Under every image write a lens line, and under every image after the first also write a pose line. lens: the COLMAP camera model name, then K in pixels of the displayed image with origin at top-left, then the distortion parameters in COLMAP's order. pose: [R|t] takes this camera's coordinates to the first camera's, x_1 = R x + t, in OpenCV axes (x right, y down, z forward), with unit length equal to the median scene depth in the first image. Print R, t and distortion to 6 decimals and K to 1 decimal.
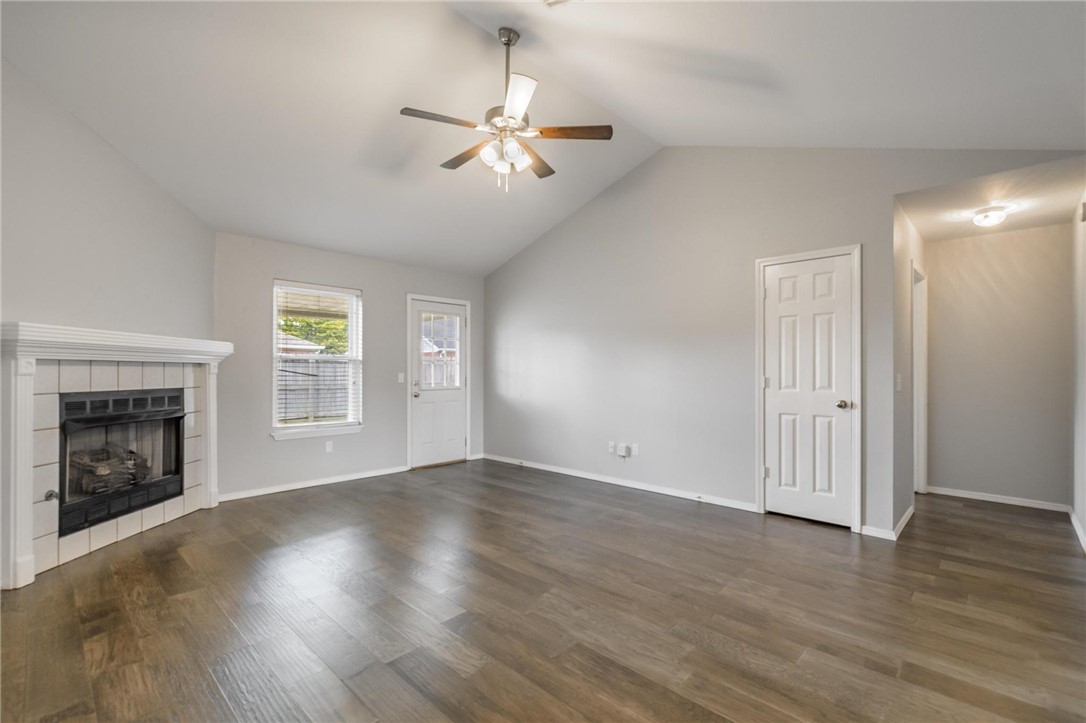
lens RADIAL K [[485.0, 0, 543.4], [0, 485.0, 367.7], [0, 0, 1]] dist [0.005079, 0.000226]
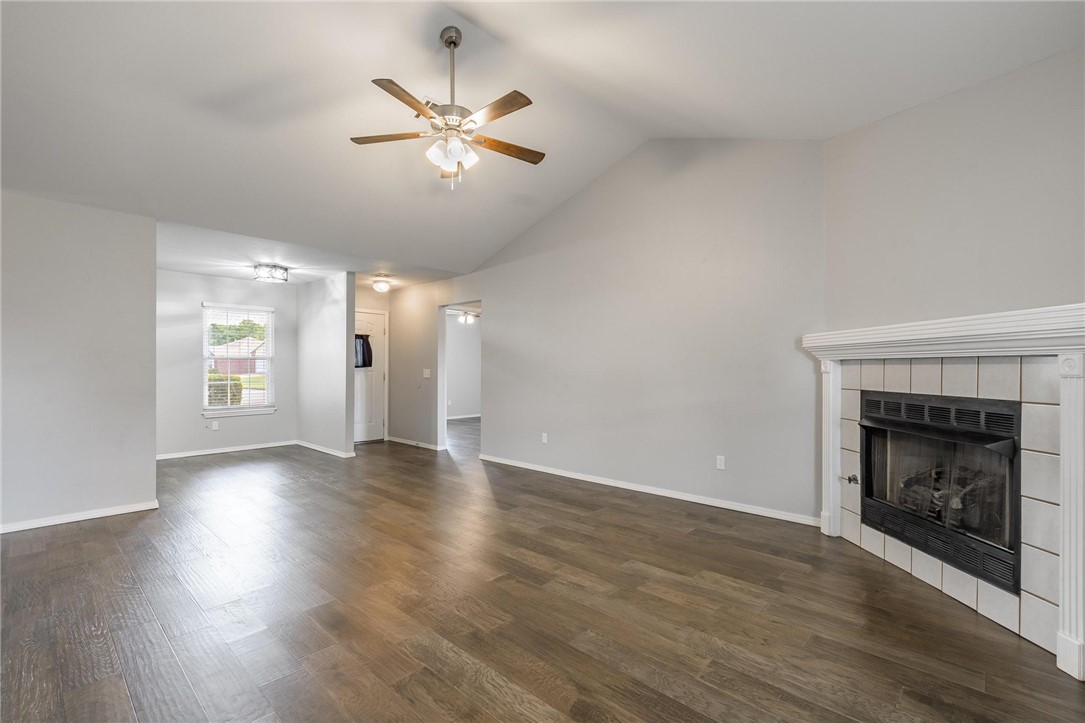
lens RADIAL K [[484.5, 0, 542.0], [0, 484.5, 366.3], [0, 0, 1]] dist [0.005079, 0.000226]
pose [[-0.999971, -0.004072, -0.006393, -0.249890], [-0.004020, 0.999959, -0.008122, 0.009998], [0.006426, -0.008096, -0.999947, 1.944586]]
